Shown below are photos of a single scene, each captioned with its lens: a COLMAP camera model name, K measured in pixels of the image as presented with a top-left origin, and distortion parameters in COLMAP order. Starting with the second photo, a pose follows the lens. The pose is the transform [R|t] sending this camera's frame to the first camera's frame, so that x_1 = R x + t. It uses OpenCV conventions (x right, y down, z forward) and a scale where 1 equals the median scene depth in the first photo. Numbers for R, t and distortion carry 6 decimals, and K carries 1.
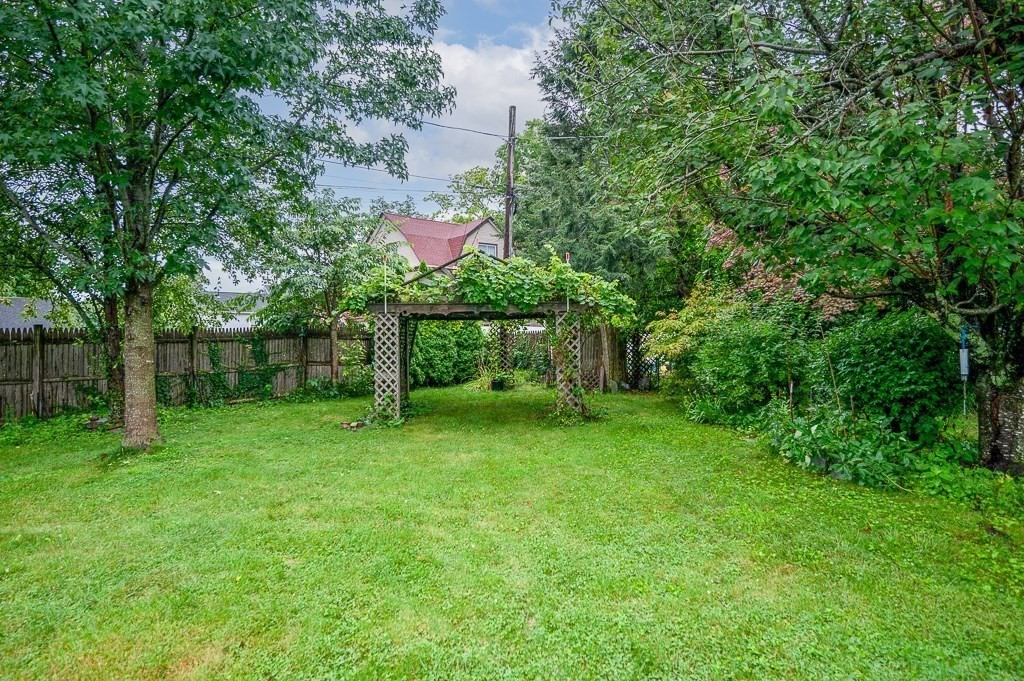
lens RADIAL K [[577.2, 0, 512.0], [0, 577.2, 340.5], [0, 0, 1]] dist [0.002228, 0.000159]
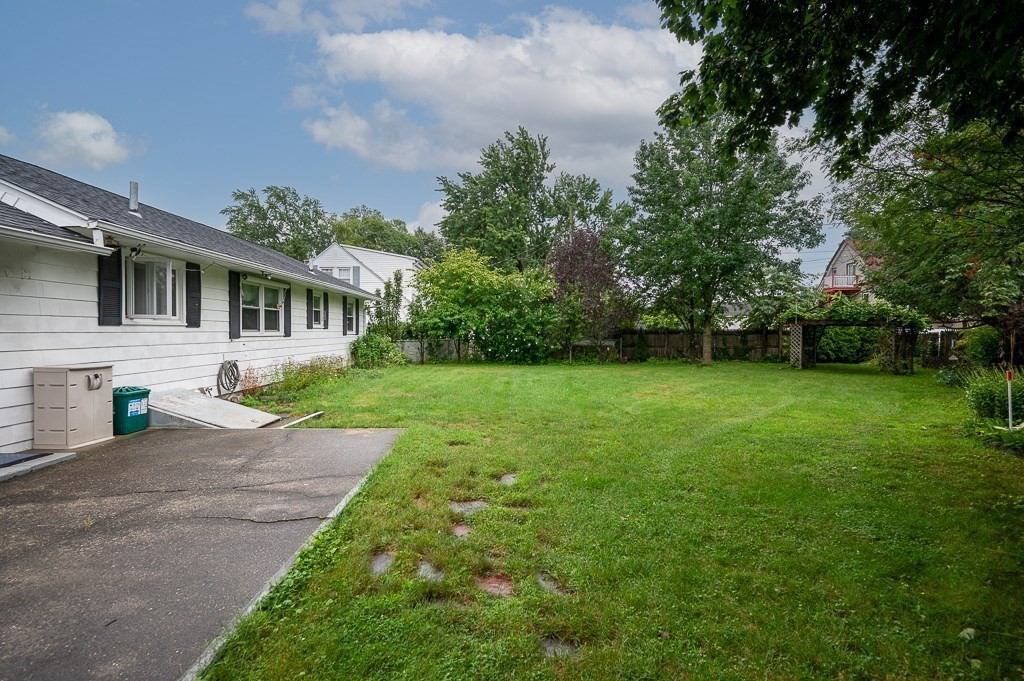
lens RADIAL K [[487.2, 0, 512.0], [0, 487.2, 340.5], [0, 0, 1]] dist [-0.000128, -0.000287]
pose [[0.653042, 0.028815, -0.756773, 0.395091], [-0.023092, 0.999569, 0.018133, 0.008630], [0.756969, 0.005633, 0.653426, -0.892980]]
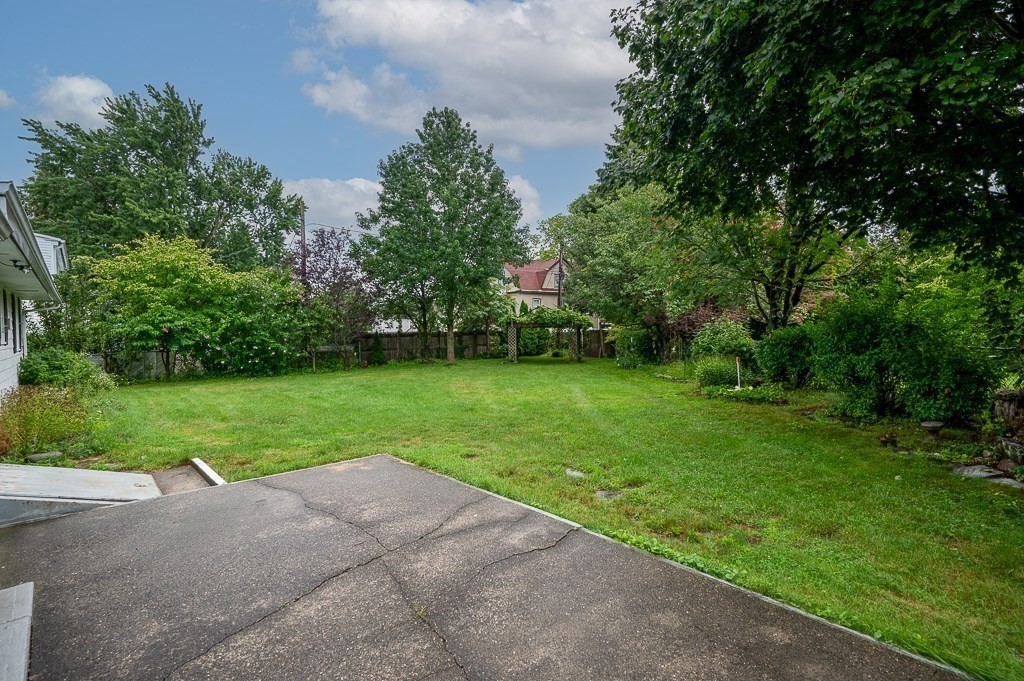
lens RADIAL K [[487.2, 0, 512.0], [0, 487.2, 340.5], [0, 0, 1]] dist [-0.000128, -0.000287]
pose [[0.986419, 0.001016, -0.164244, 0.142799], [0.000766, 0.999942, 0.010786, -0.002255], [0.164245, -0.010765, 0.986361, -1.085323]]
